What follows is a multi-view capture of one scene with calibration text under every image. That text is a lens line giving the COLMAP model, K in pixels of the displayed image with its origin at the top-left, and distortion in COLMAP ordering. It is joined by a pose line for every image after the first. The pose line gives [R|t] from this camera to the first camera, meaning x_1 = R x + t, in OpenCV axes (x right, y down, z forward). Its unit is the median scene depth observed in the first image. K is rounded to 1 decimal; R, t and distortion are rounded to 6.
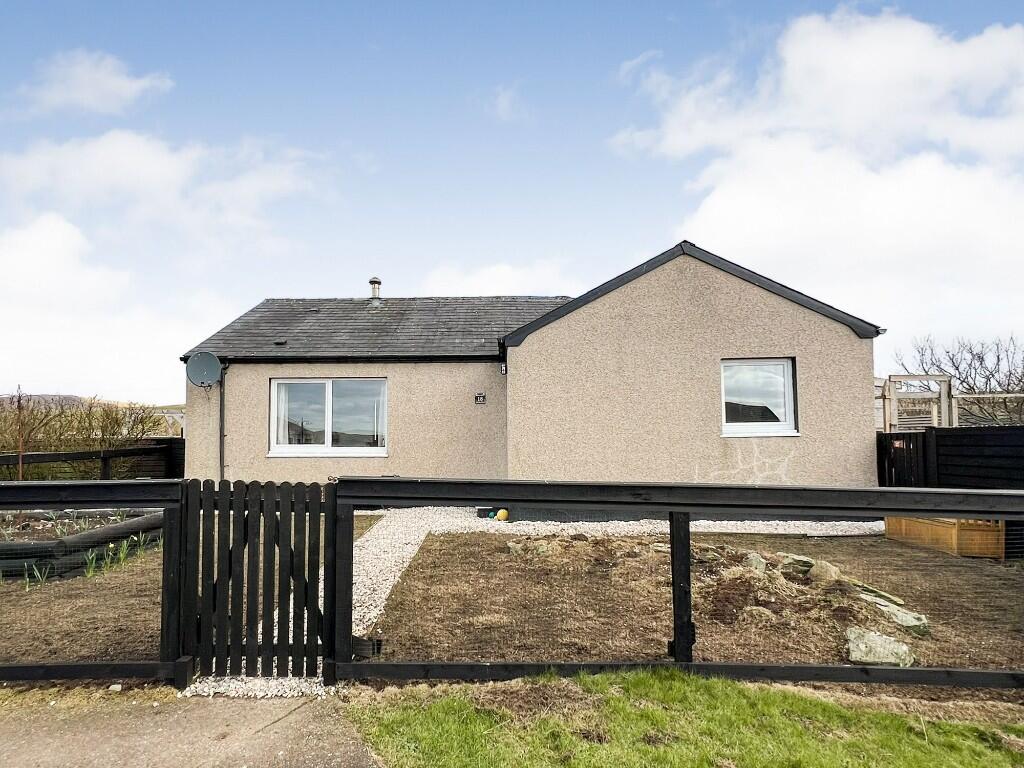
lens RADIAL K [[657.6, 0, 512.0], [0, 657.6, 384.0], [0, 0, 1]] dist [-0.002617, -0.002252]
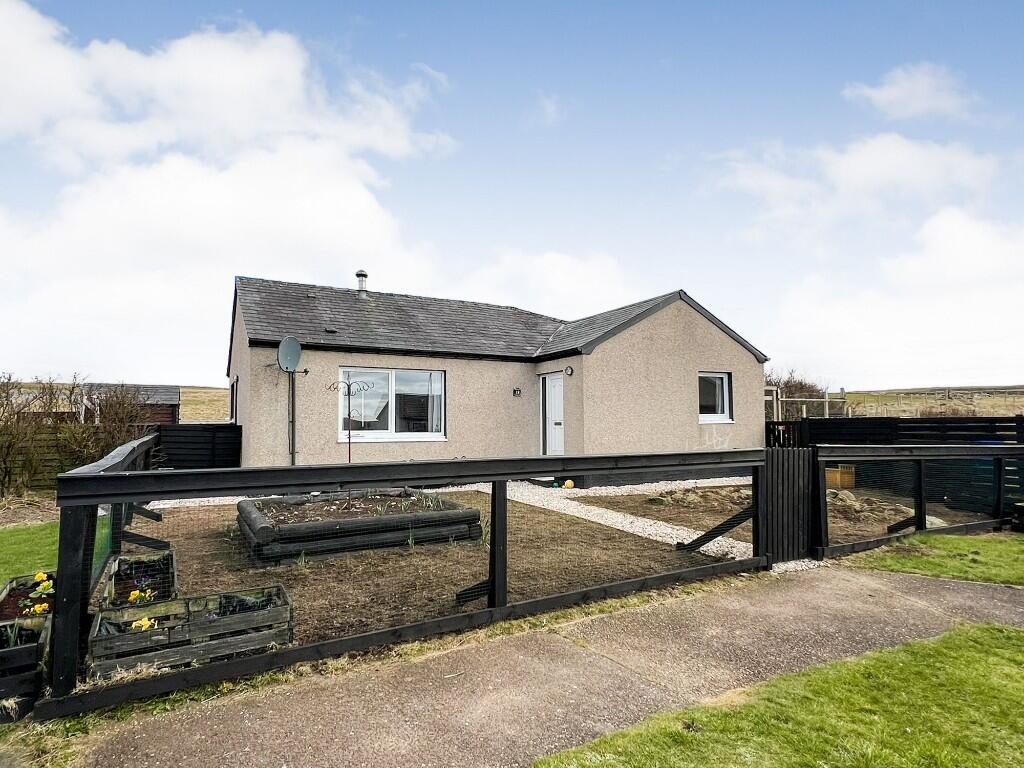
lens RADIAL K [[657.6, 0, 512.0], [0, 657.6, 384.0], [0, 0, 1]] dist [-0.002617, -0.002252]
pose [[0.829924, 0.034224, 0.556826, -0.733219], [-0.047578, 0.998822, 0.009523, -0.003583], [-0.555844, -0.034396, 0.830575, -0.011183]]
